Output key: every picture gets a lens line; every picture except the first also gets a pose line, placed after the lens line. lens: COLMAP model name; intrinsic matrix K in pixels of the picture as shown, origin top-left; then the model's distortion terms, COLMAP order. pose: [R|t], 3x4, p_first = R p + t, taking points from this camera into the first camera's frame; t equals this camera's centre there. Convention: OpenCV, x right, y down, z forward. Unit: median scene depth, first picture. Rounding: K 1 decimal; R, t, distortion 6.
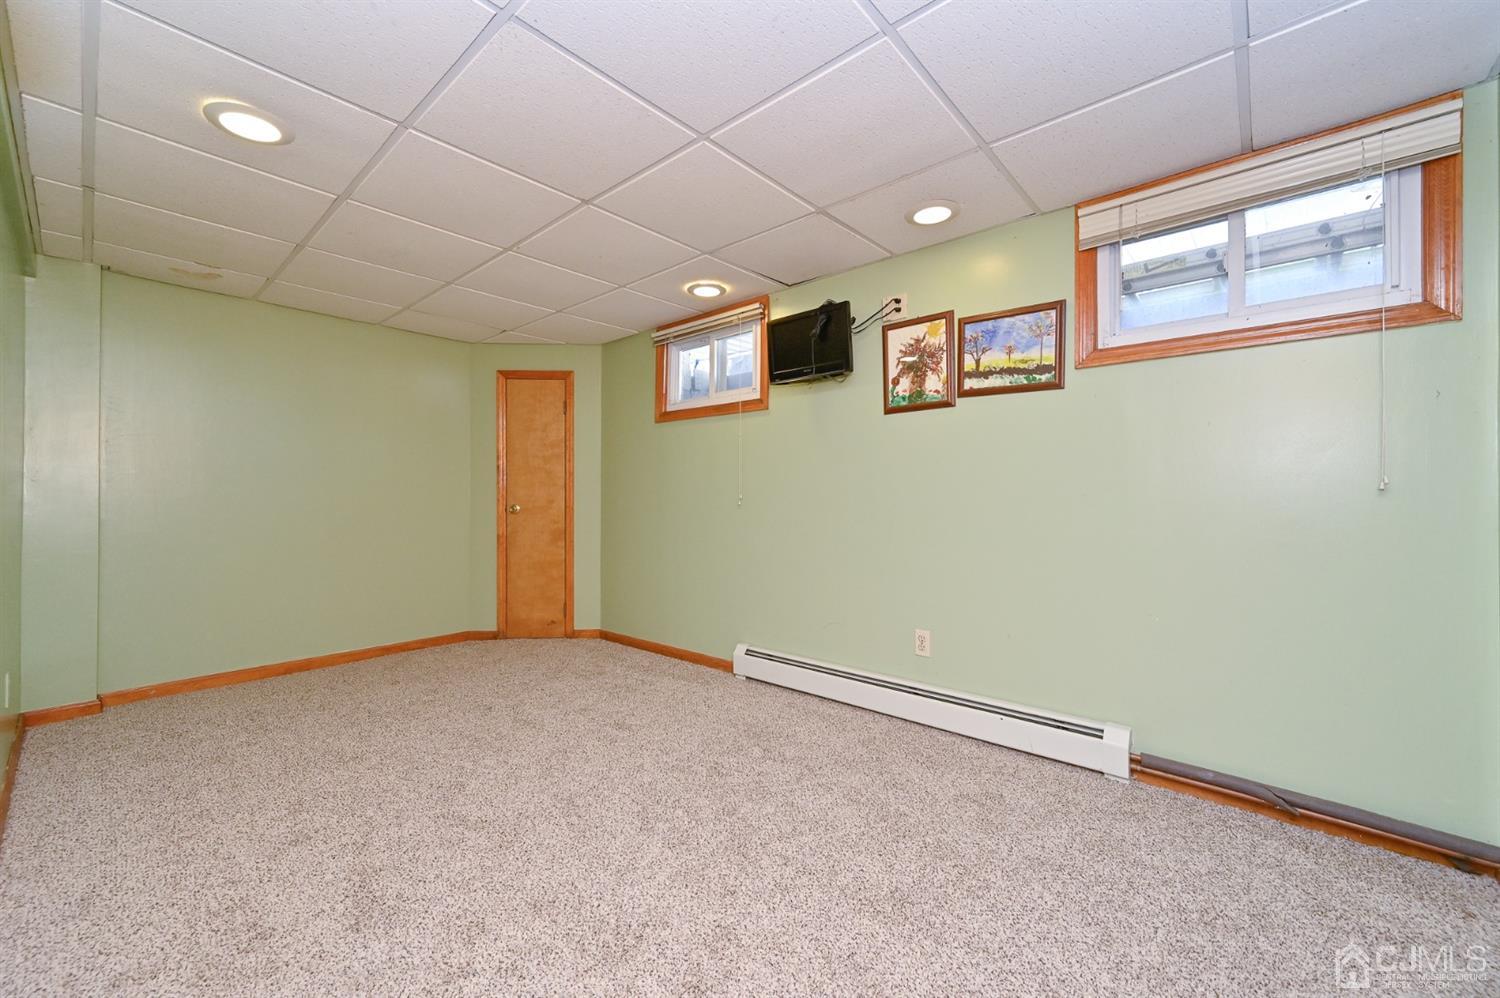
lens RADIAL K [[587.8, 0, 749.3], [0, 587.8, 493.9], [0, 0, 1]] dist [-0.001951, 0.000321]
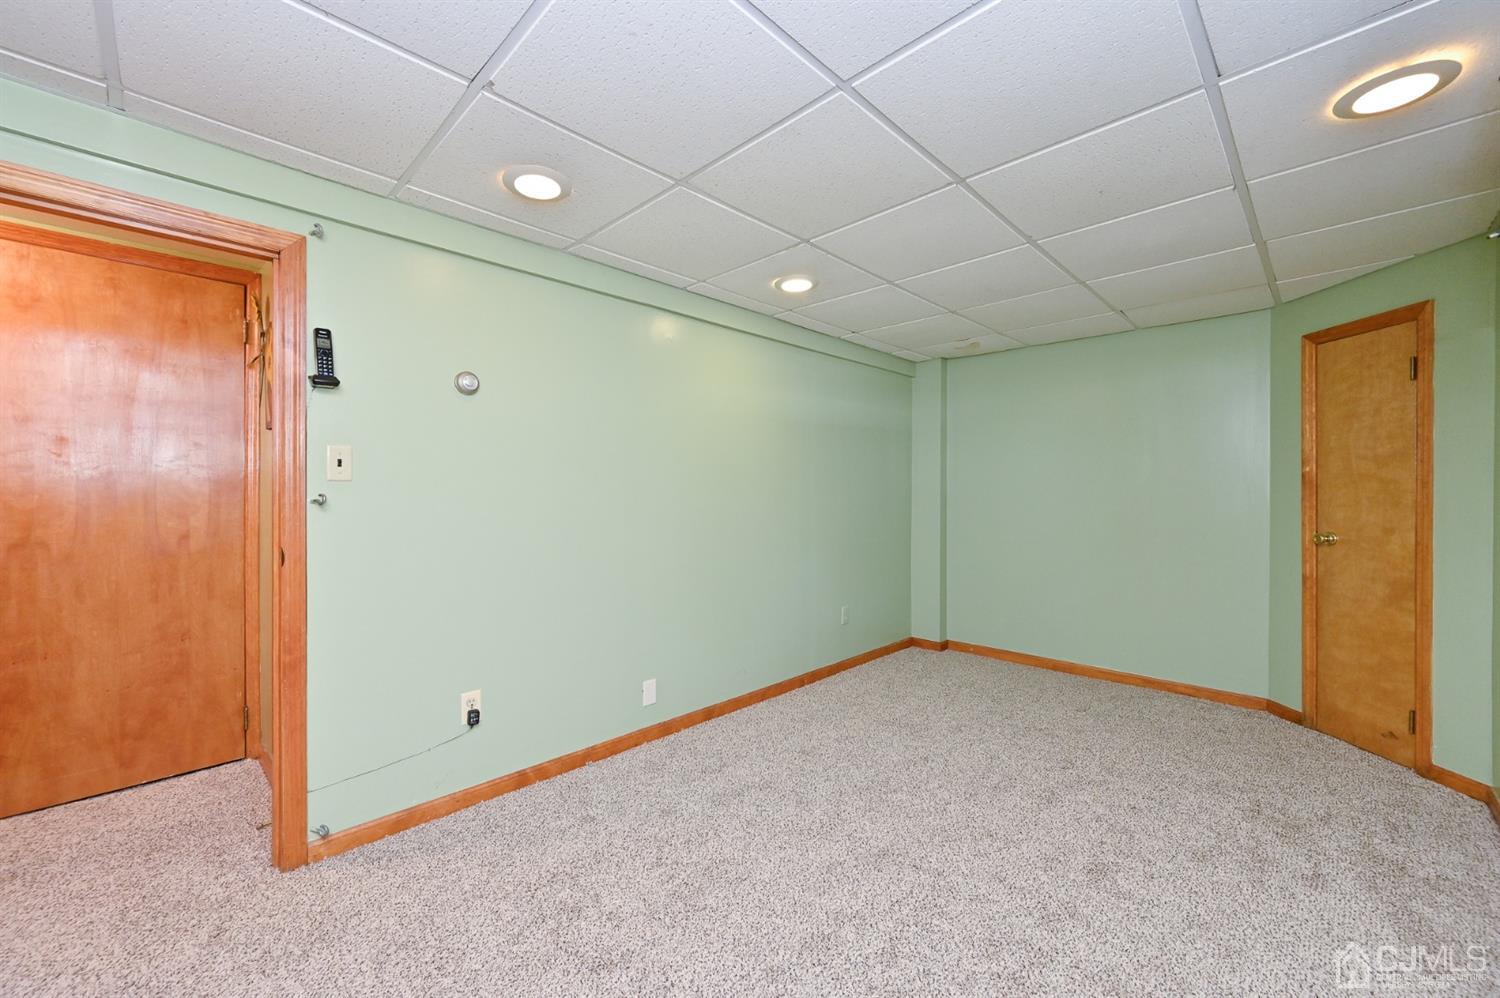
lens RADIAL K [[587.8, 0, 749.9], [0, 587.8, 497.7], [0, 0, 1]] dist [-0.001951, 0.000321]
pose [[-0.063928, 0.007840, -0.997924, 0.297989], [0.002832, 0.999967, 0.007675, -0.027517], [0.997950, -0.002335, -0.063948, 0.393356]]
